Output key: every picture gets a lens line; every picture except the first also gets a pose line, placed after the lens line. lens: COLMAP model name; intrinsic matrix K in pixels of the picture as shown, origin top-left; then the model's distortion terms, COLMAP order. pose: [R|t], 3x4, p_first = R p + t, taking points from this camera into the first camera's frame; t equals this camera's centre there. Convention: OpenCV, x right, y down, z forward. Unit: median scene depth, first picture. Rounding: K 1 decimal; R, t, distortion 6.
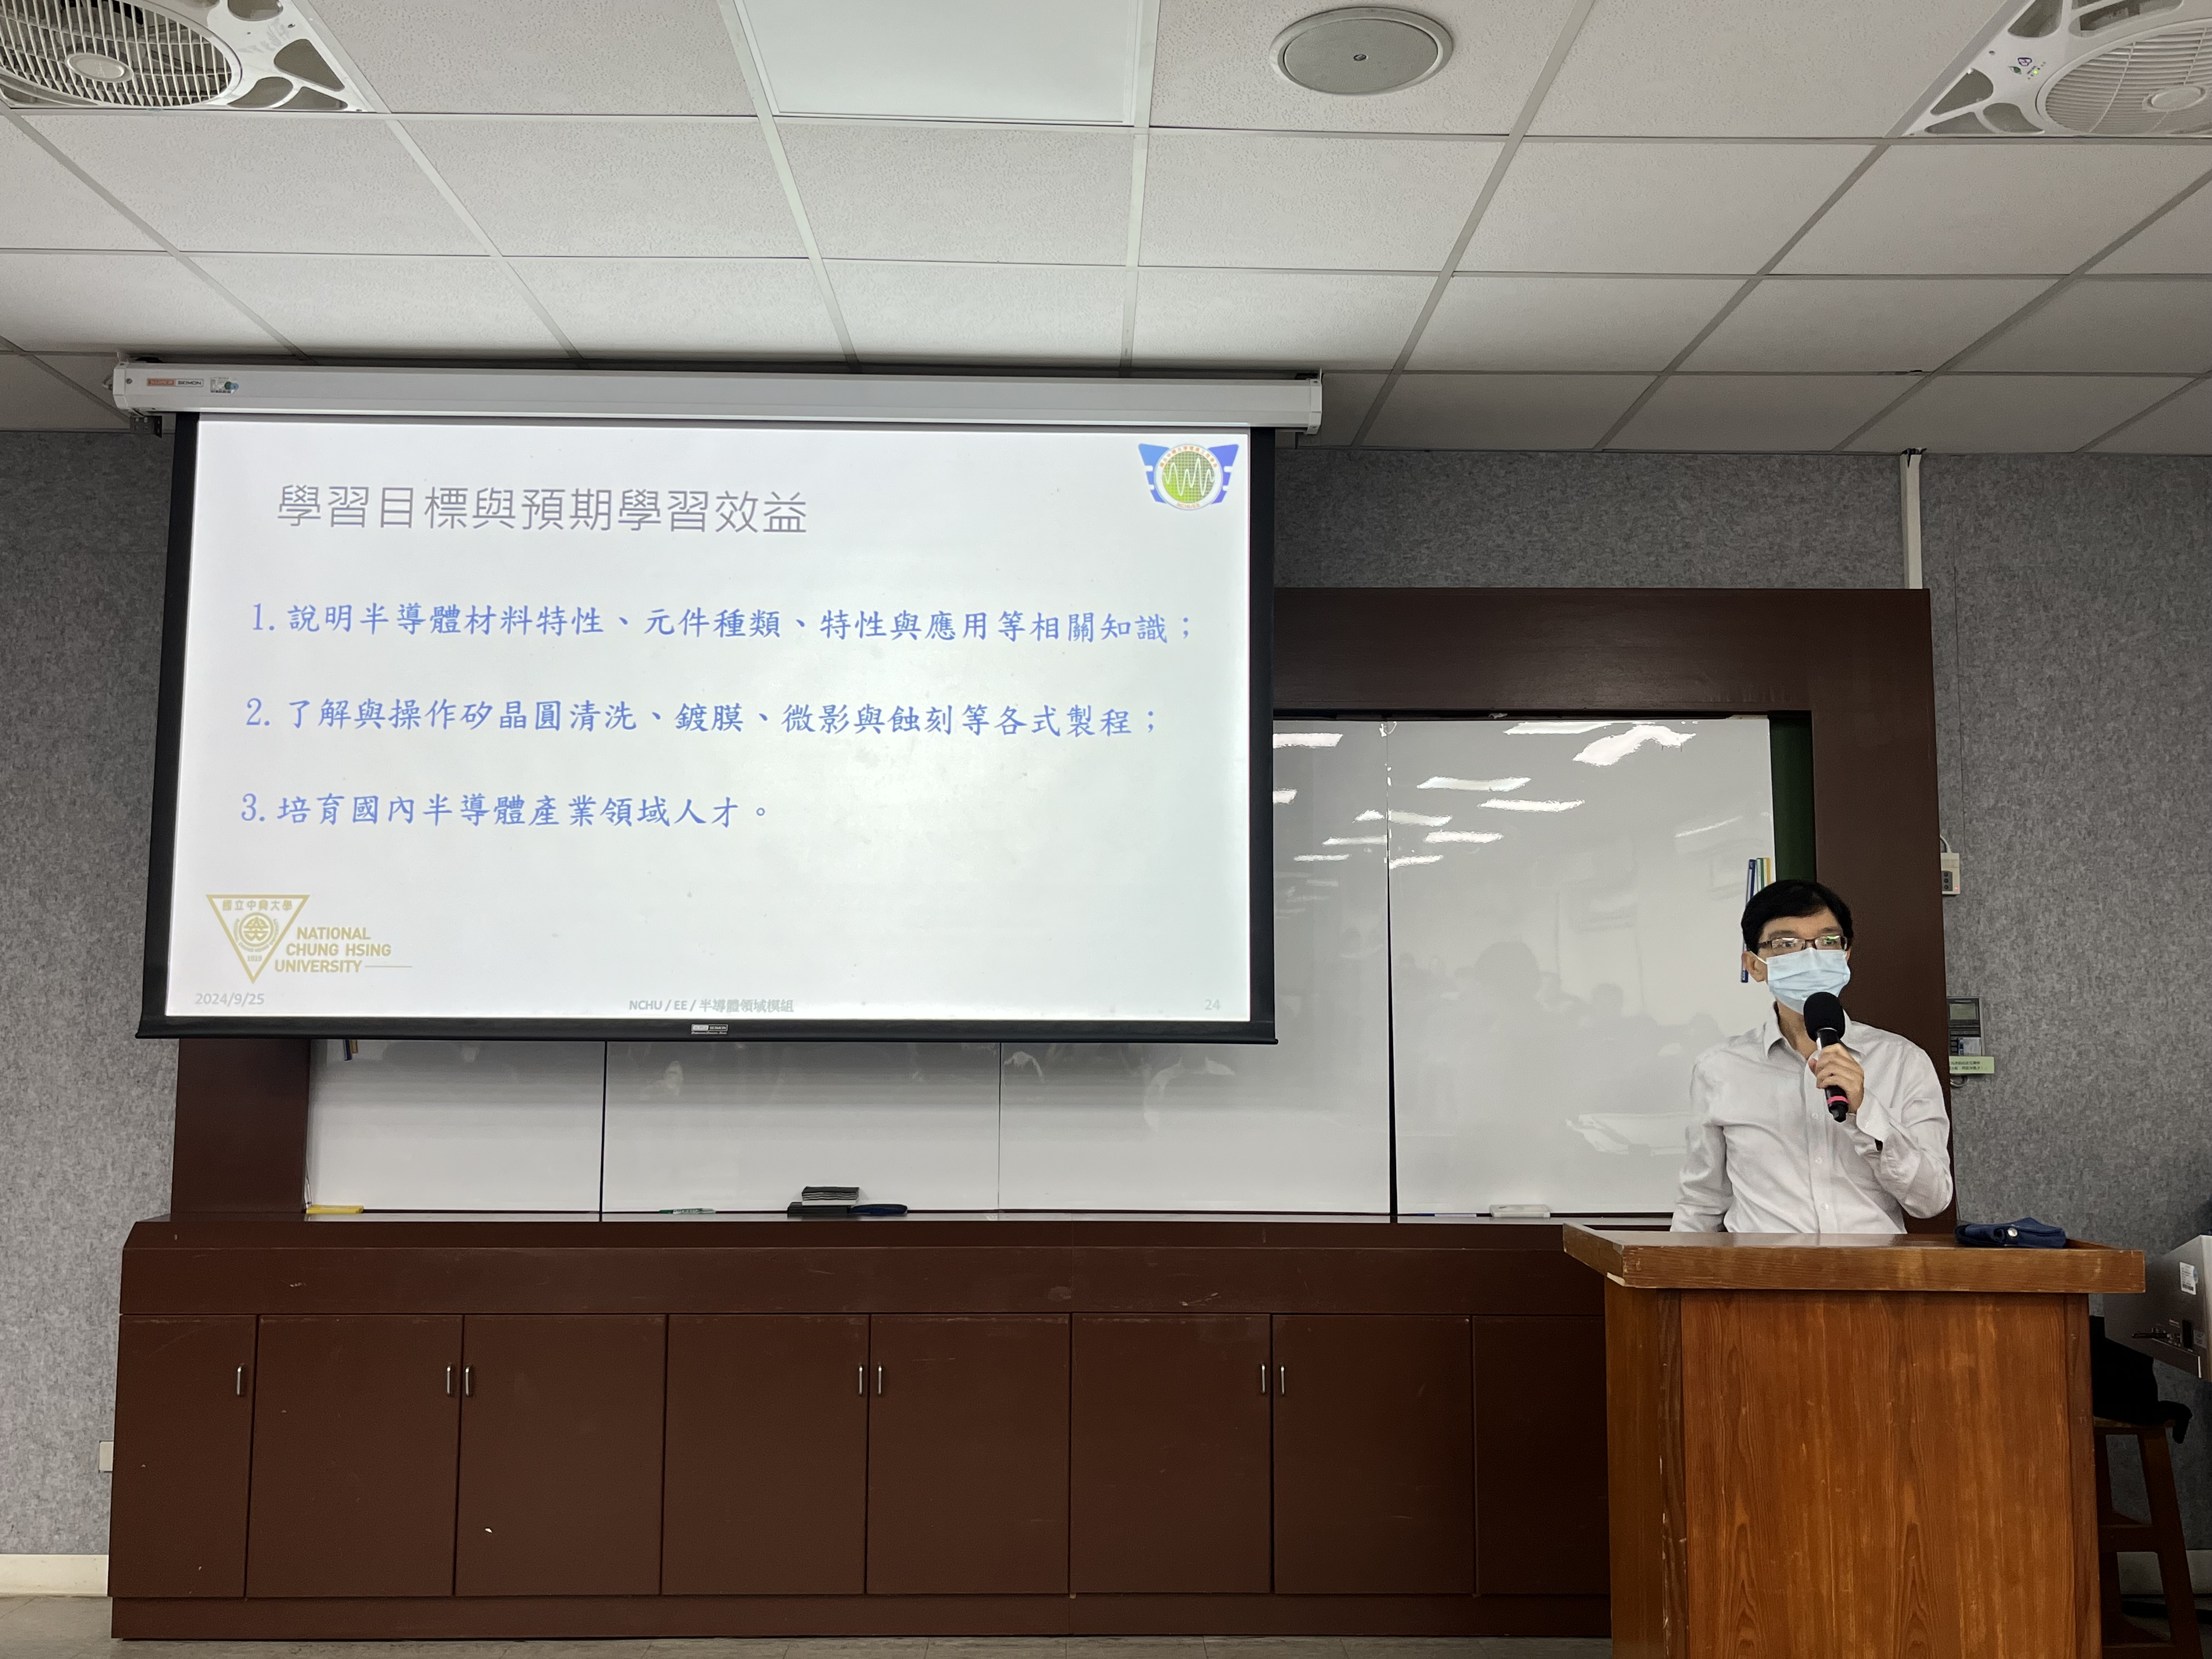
lens RADIAL K [[1989.8, 0, 1108.0], [0, 1989.8, 833.1], [0, 0, 1]] dist [0.020120, 0.006516]
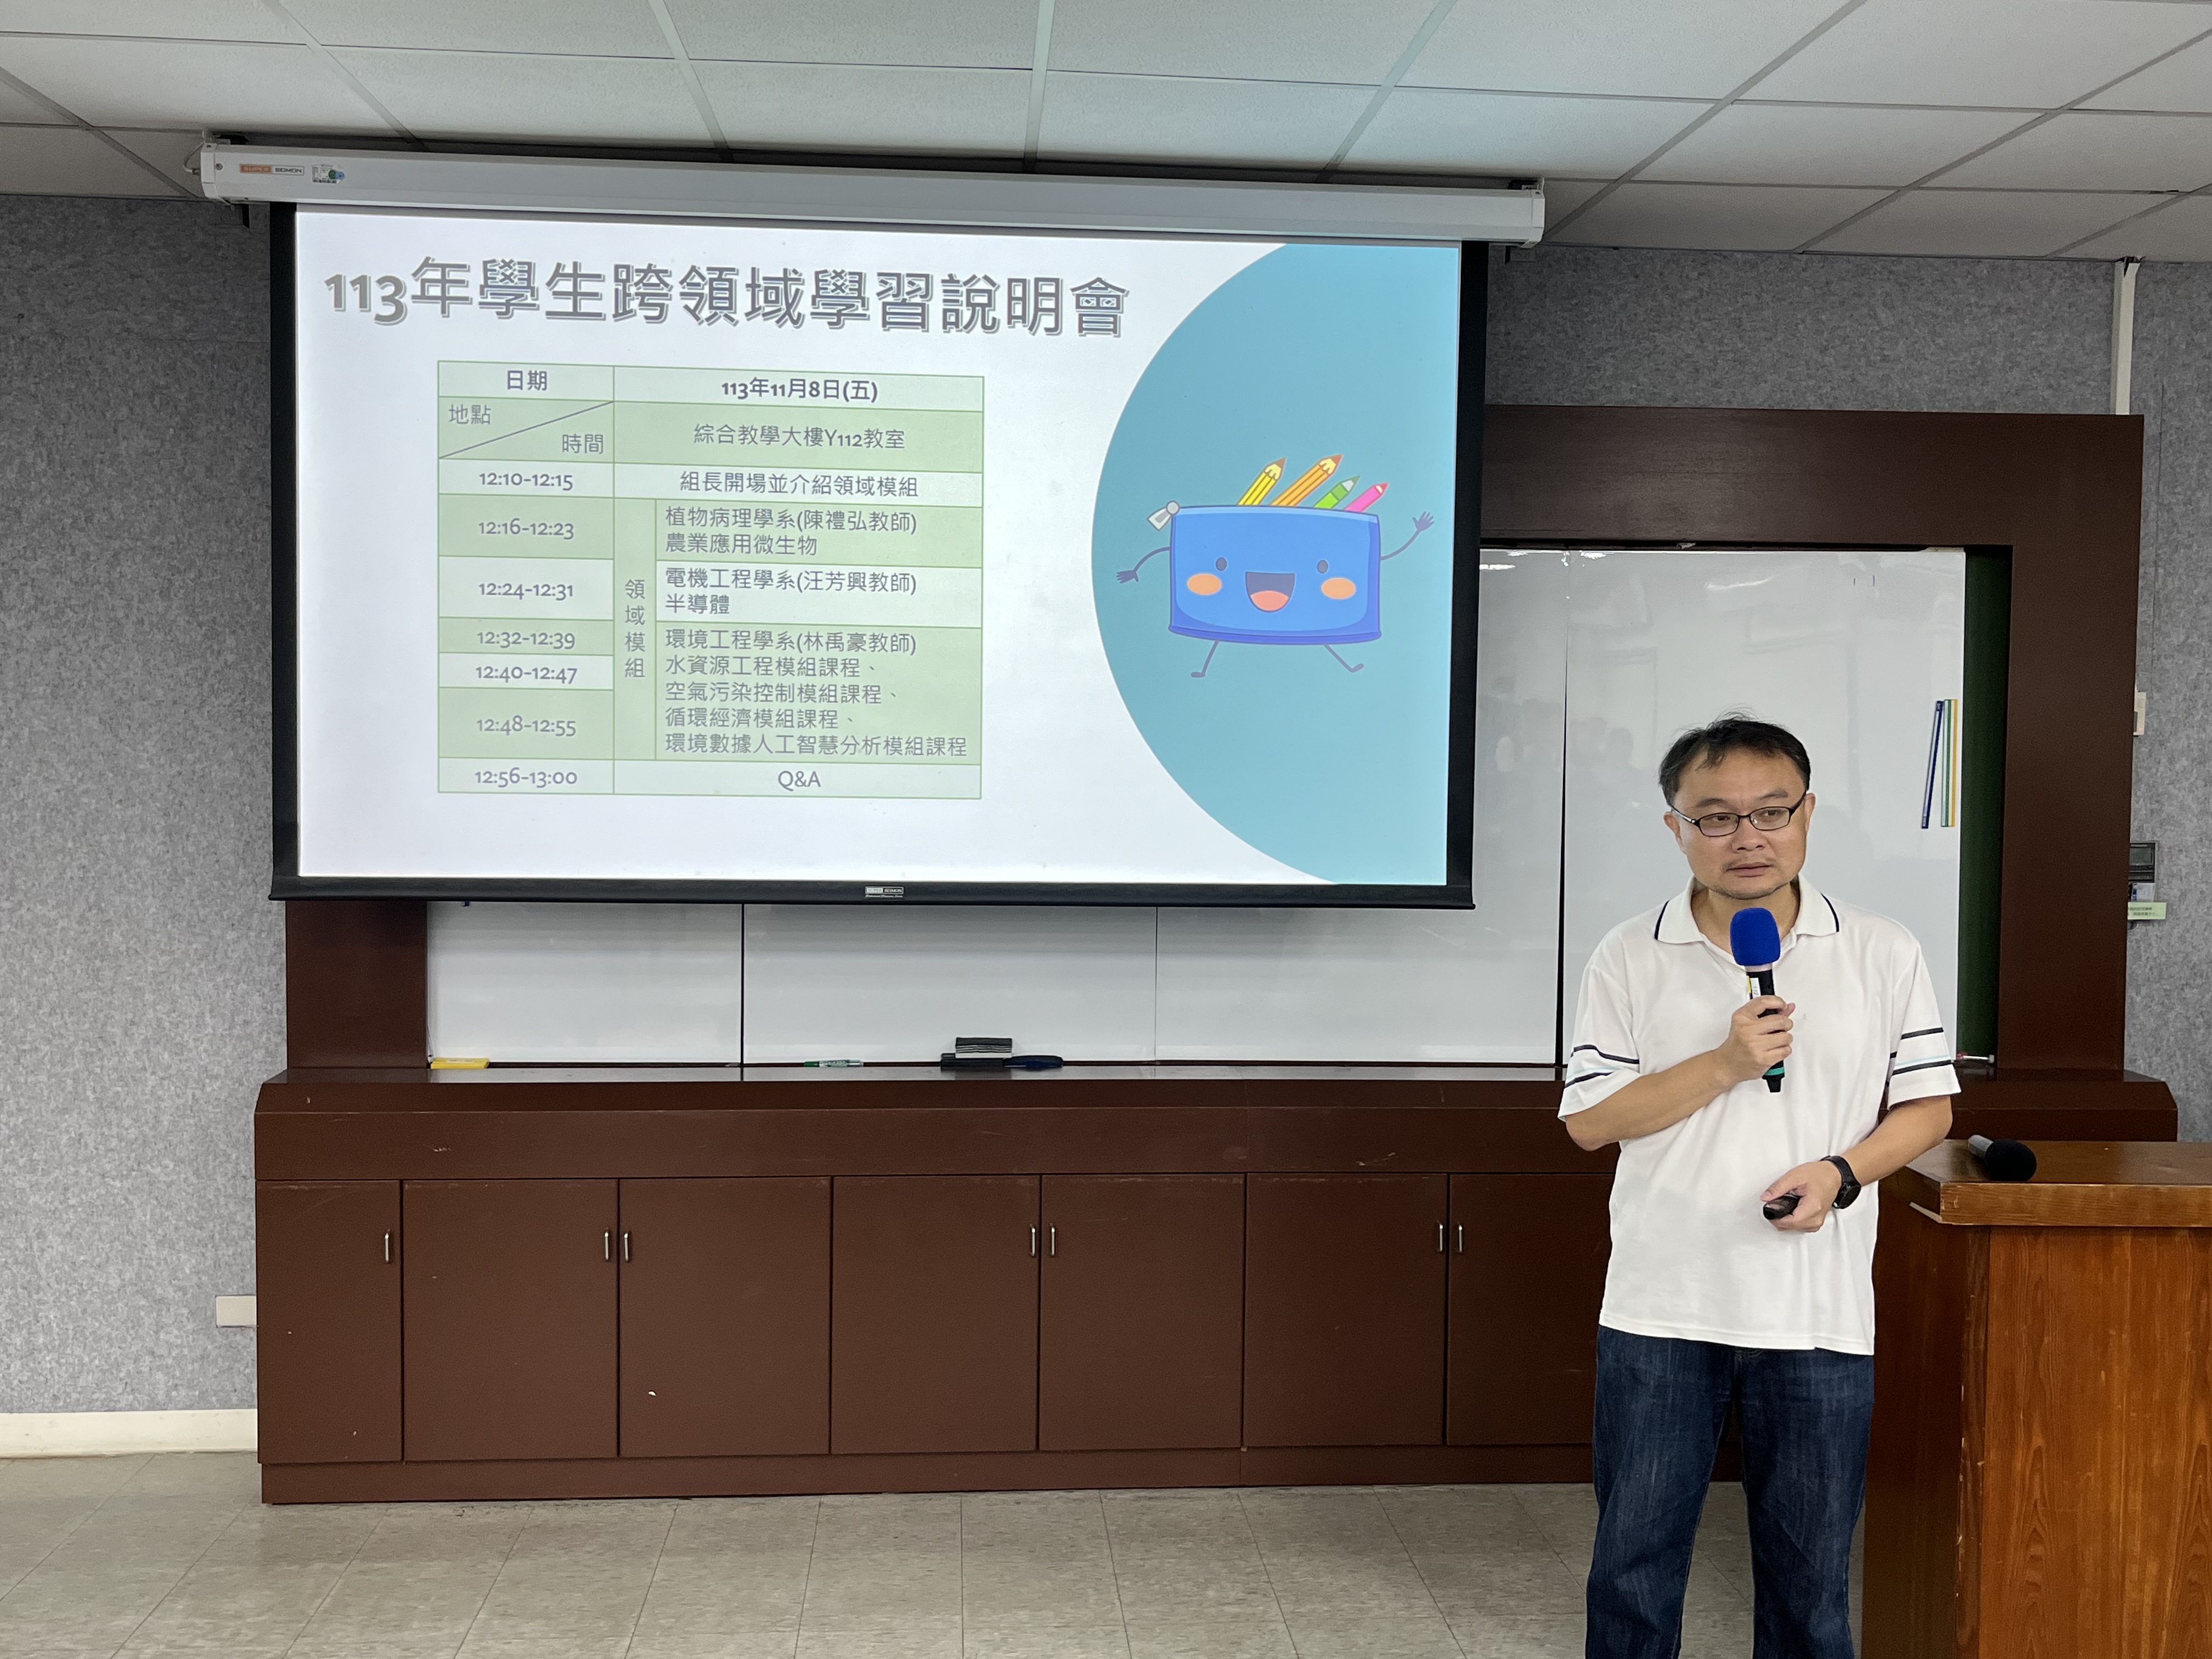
lens RADIAL K [[2138.1, 0, 1116.2], [0, 2138.1, 823.5], [0, 0, 1]] dist [0.015234, 0.024441]
pose [[0.998353, 0.004529, 0.057186, -0.129098], [-0.012890, 0.989096, 0.146709, -0.073543], [-0.055898, -0.147204, 0.987525, -0.003894]]
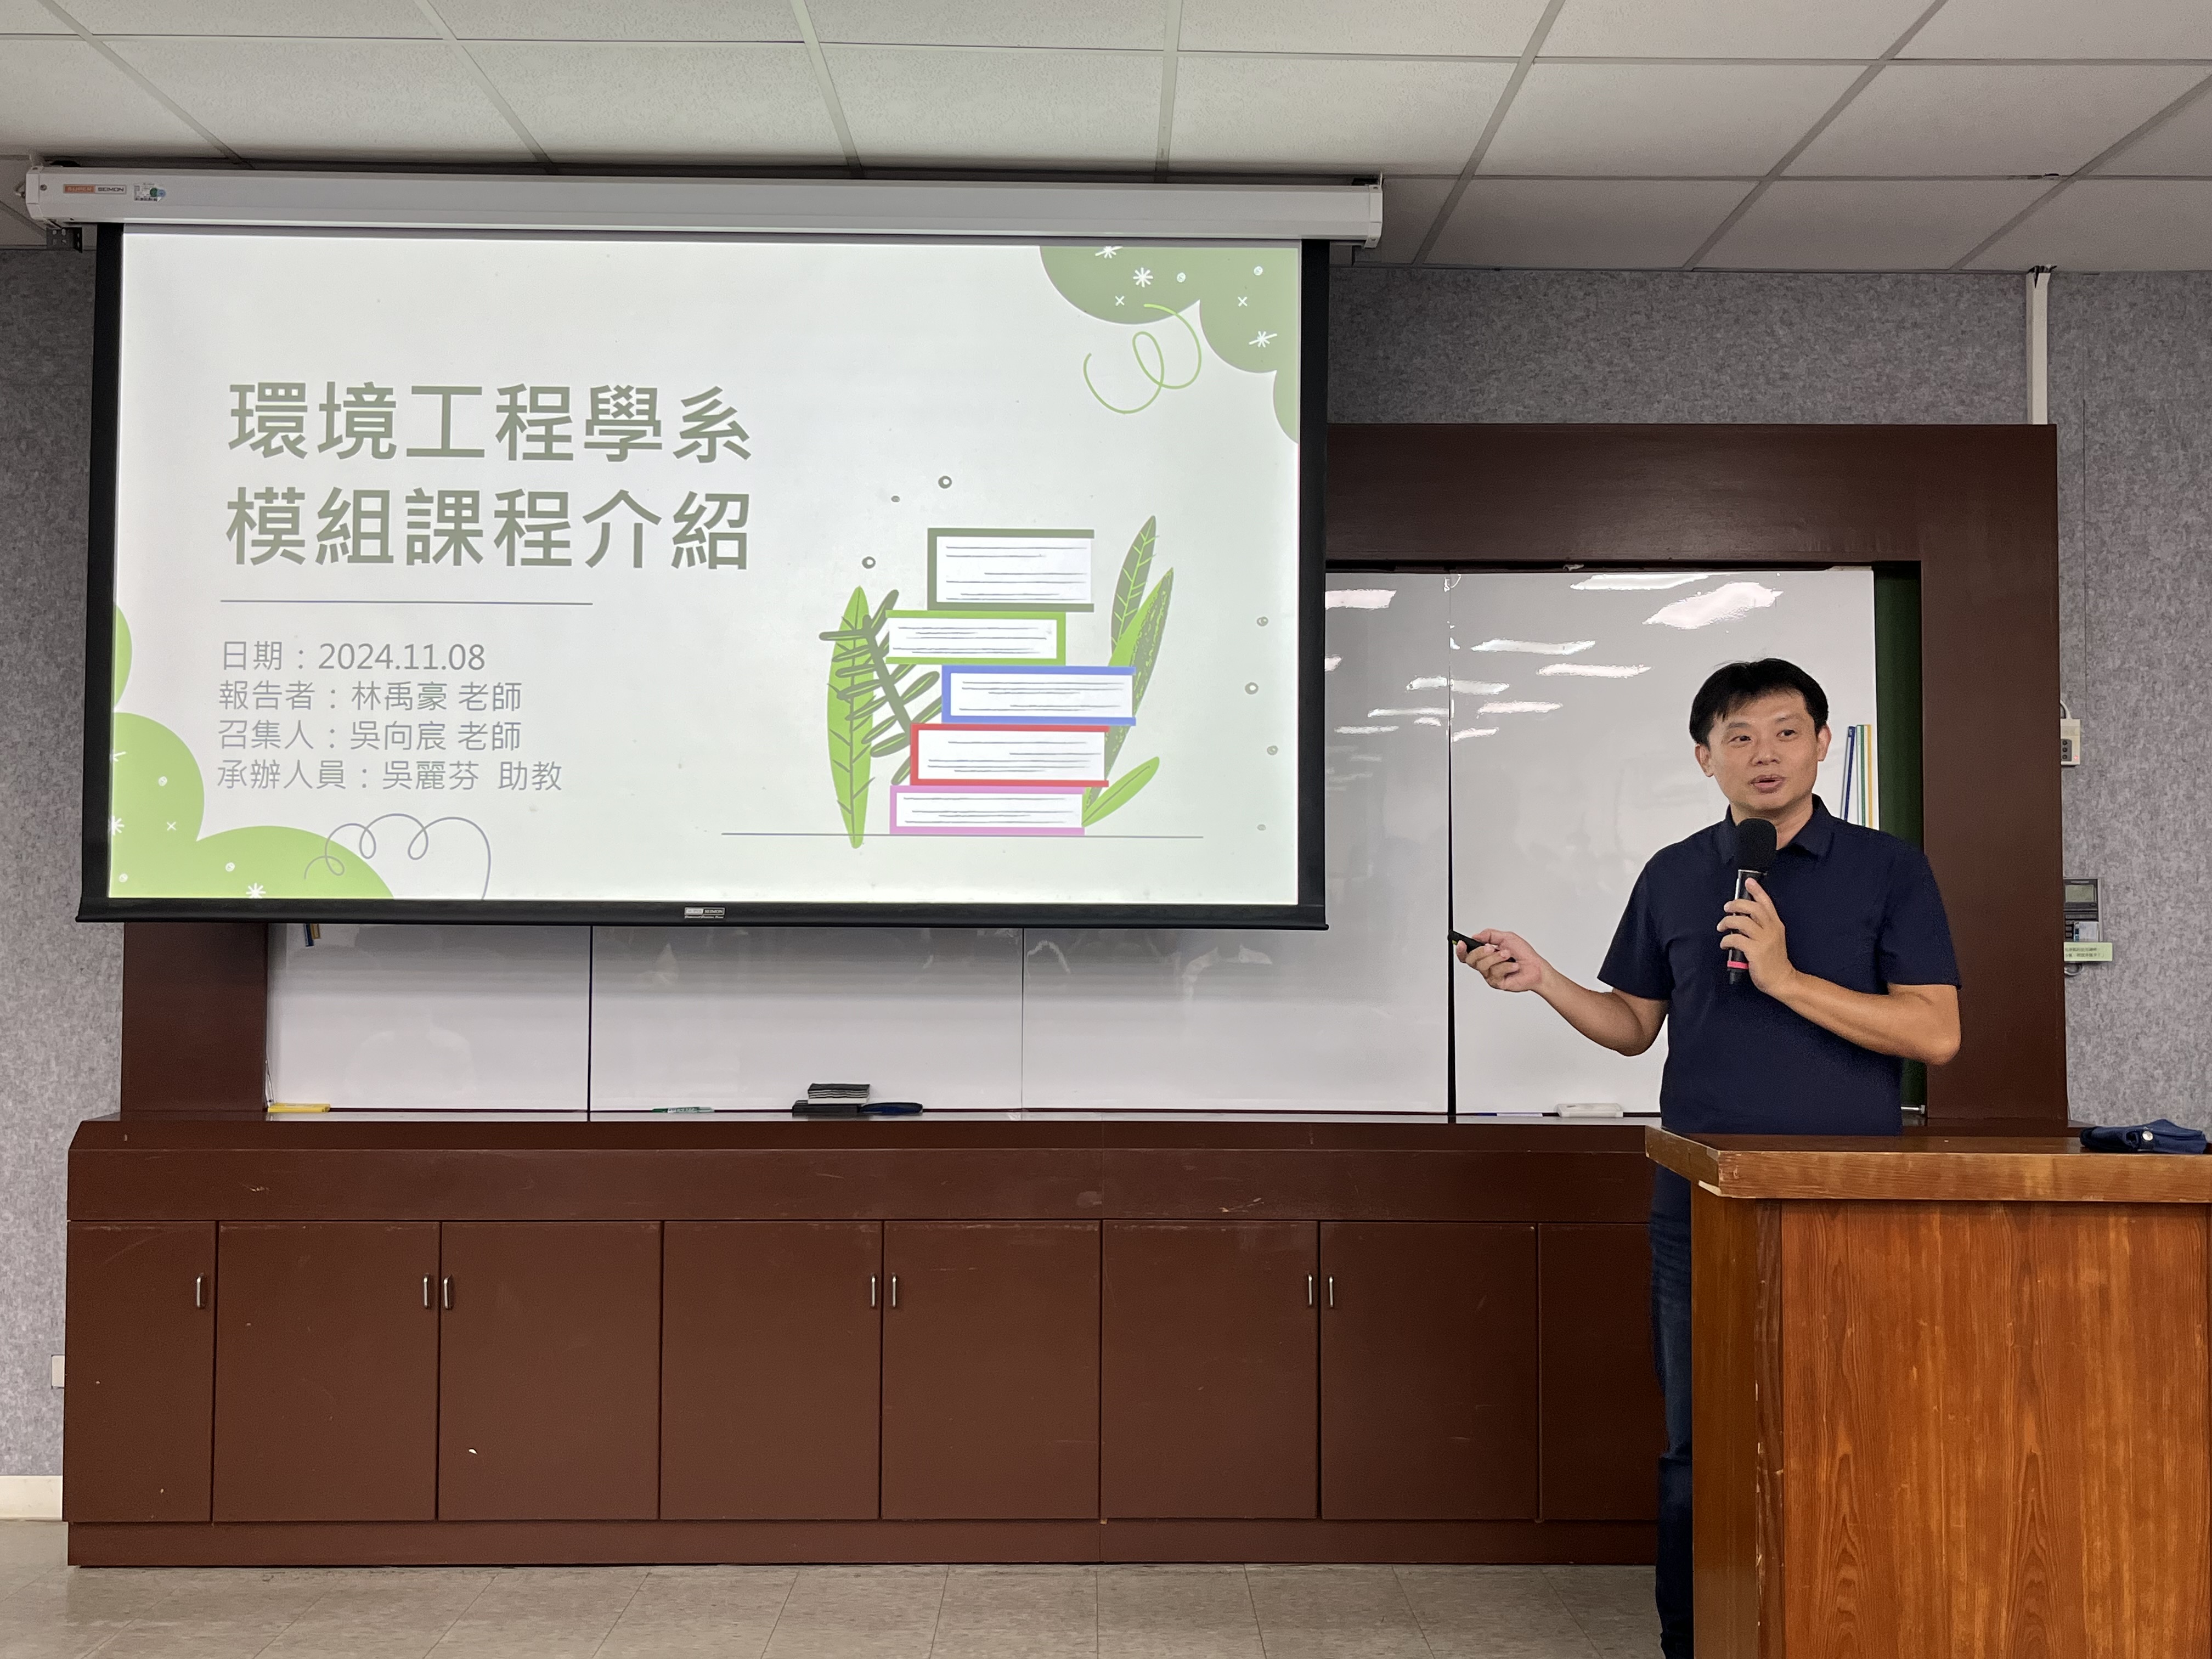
lens RADIAL K [[2127.3, 0, 1124.6], [0, 2127.3, 837.4], [0, 0, 1]] dist [0.014554, 0.021360]
pose [[0.999995, 0.000045, -0.003164, -0.004288], [0.000152, 0.998069, 0.062112, 0.003249], [0.003161, -0.062112, 0.998064, 0.028652]]
